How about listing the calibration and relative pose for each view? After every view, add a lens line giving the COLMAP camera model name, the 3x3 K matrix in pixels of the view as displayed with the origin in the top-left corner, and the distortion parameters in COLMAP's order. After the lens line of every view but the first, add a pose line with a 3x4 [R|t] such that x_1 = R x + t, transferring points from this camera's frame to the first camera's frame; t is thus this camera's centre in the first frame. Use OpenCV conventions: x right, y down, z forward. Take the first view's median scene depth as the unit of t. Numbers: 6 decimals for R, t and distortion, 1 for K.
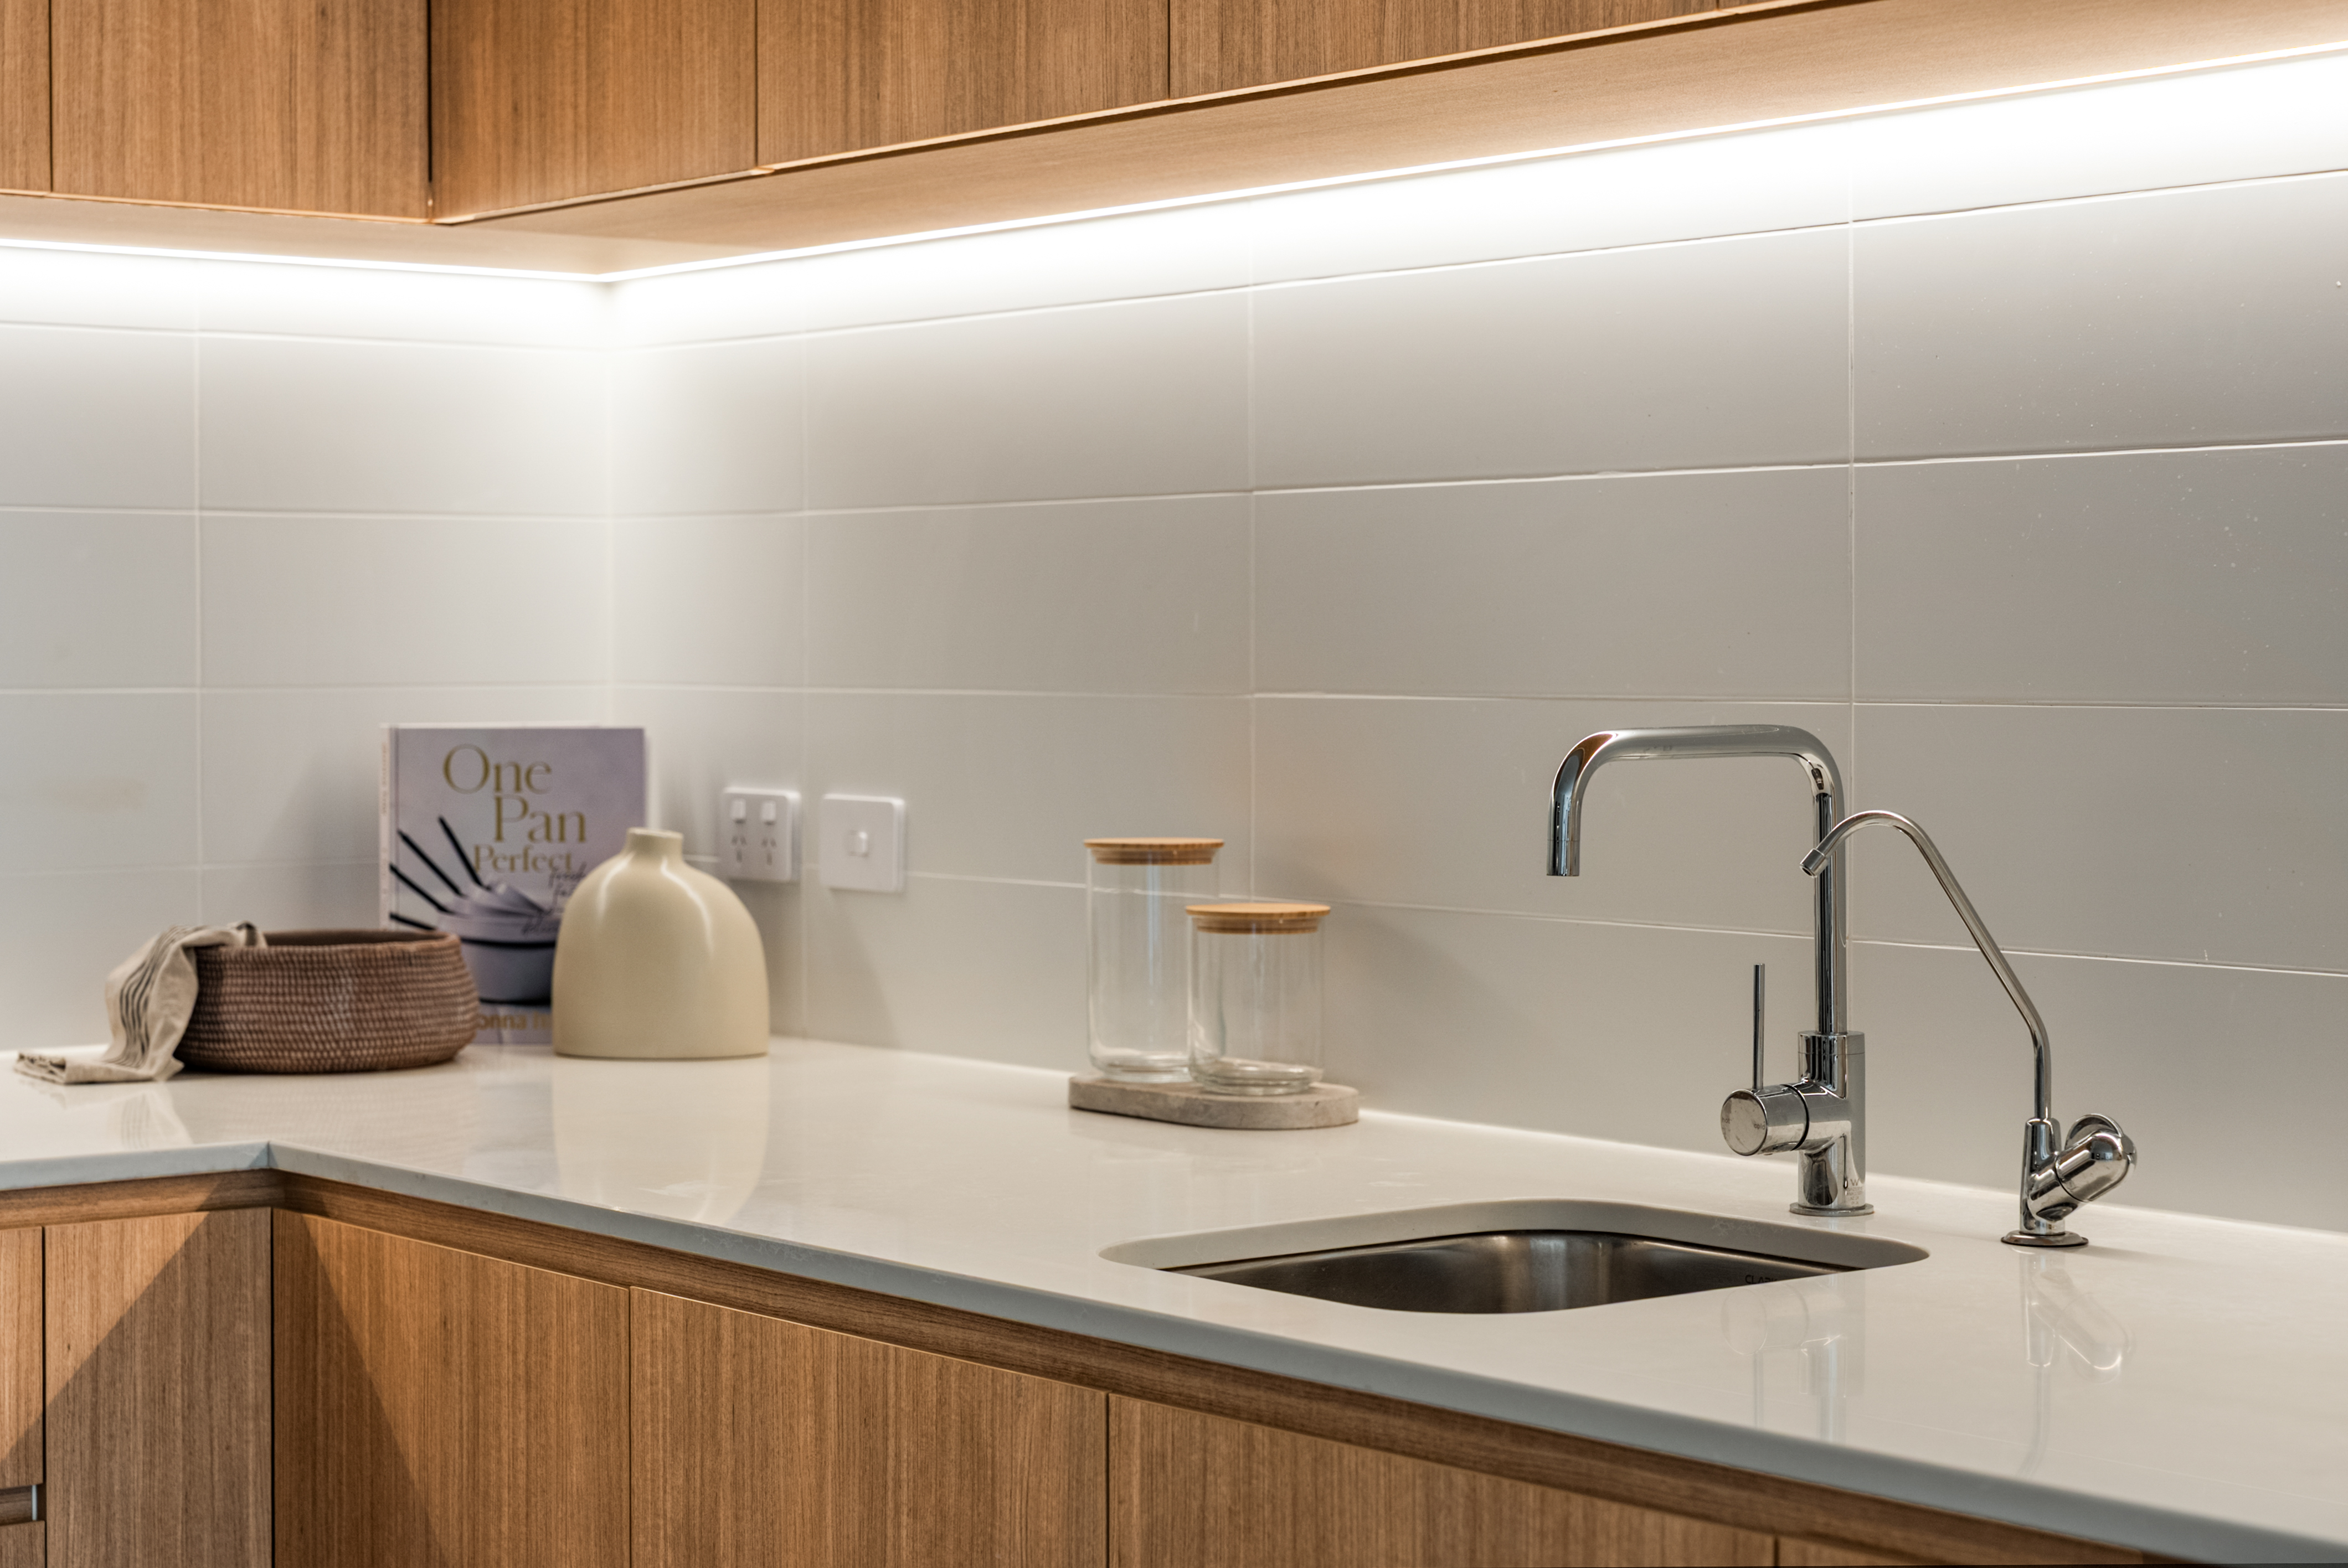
lens RADIAL K [[4208.1, 0, 1174.0], [0, 4208.1, 784.0], [0, 0, 1]] dist [0.043346, 0.097946]
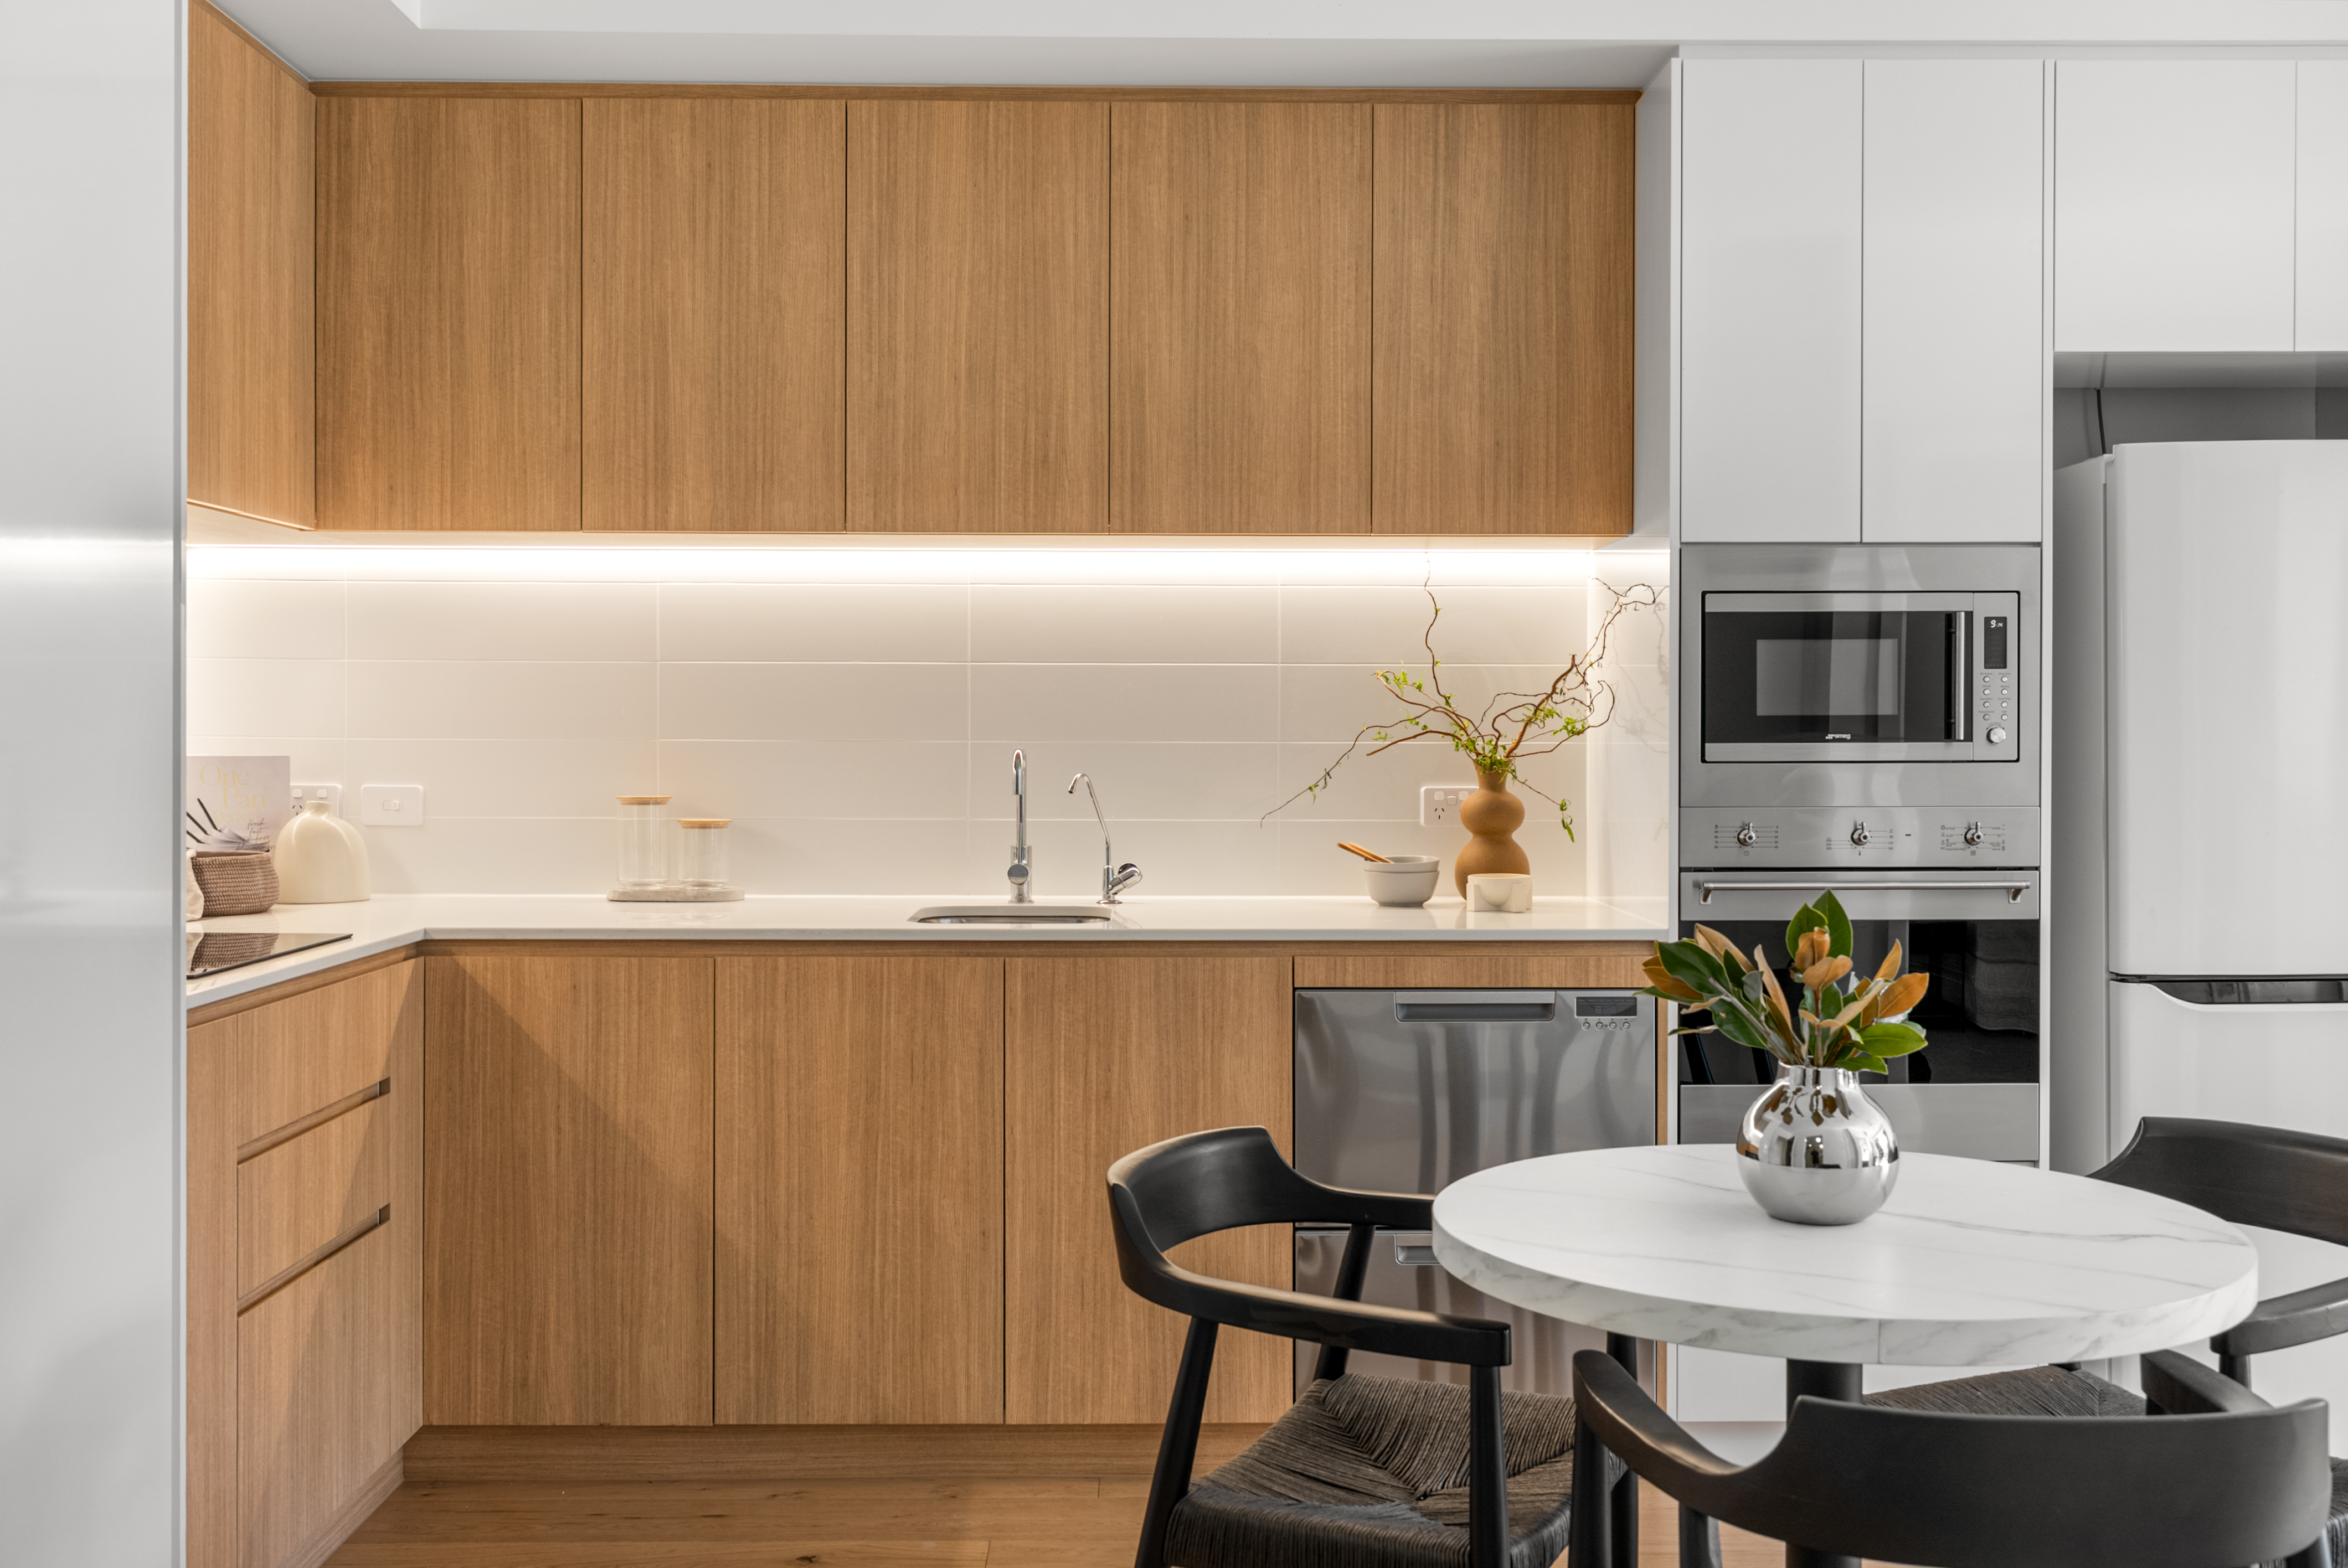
lens RADIAL K [[2141.4, 0, 1174.7], [0, 2141.4, 740.9], [0, 0, 1]] dist [0.002555, 0.000384]
pose [[0.627713, -0.001215, 0.778444, -0.957662], [0.020786, 0.999668, -0.015201, 0.007480], [-0.778167, 0.025723, 0.627530, -0.088334]]
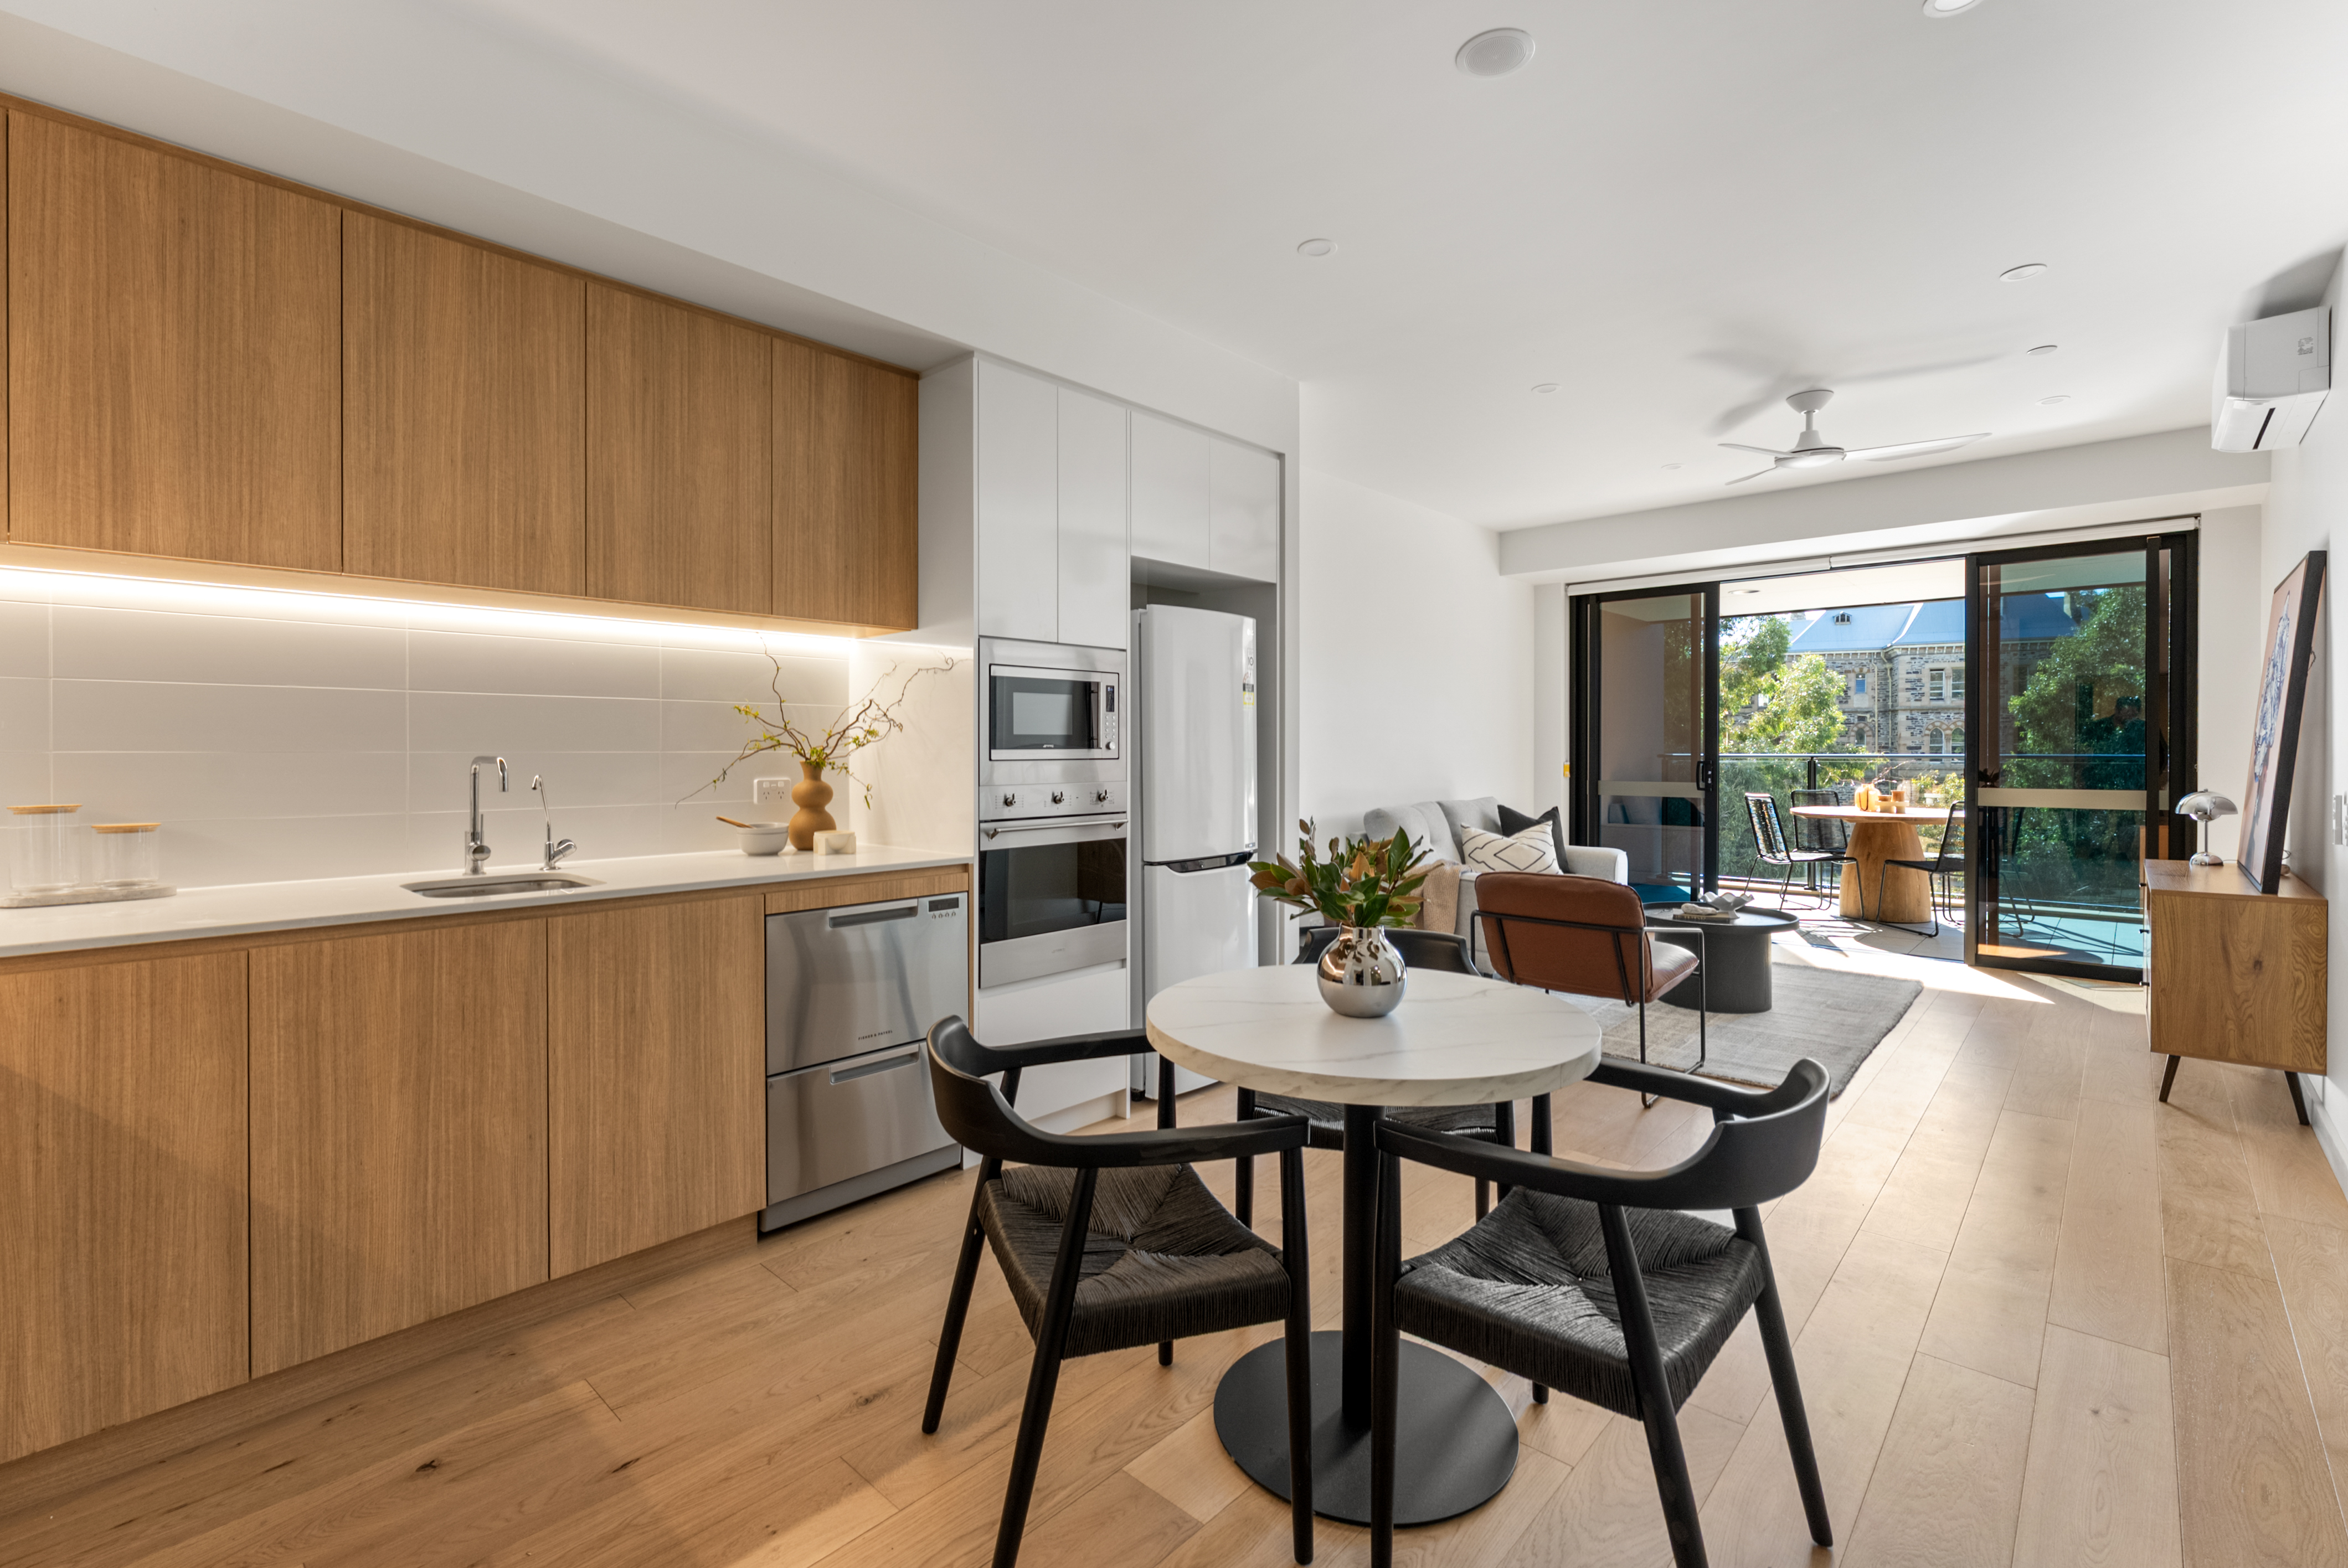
lens RADIAL K [[1015.6, 0, 1132.6], [0, 1015.6, 752.3], [0, 0, 1]] dist [-0.001109, 0.000071]
pose [[-0.104887, -0.001953, 0.994482, -0.845952], [0.030608, 0.999518, 0.005191, -0.002177], [-0.994013, 0.030984, -0.104776, 0.435068]]
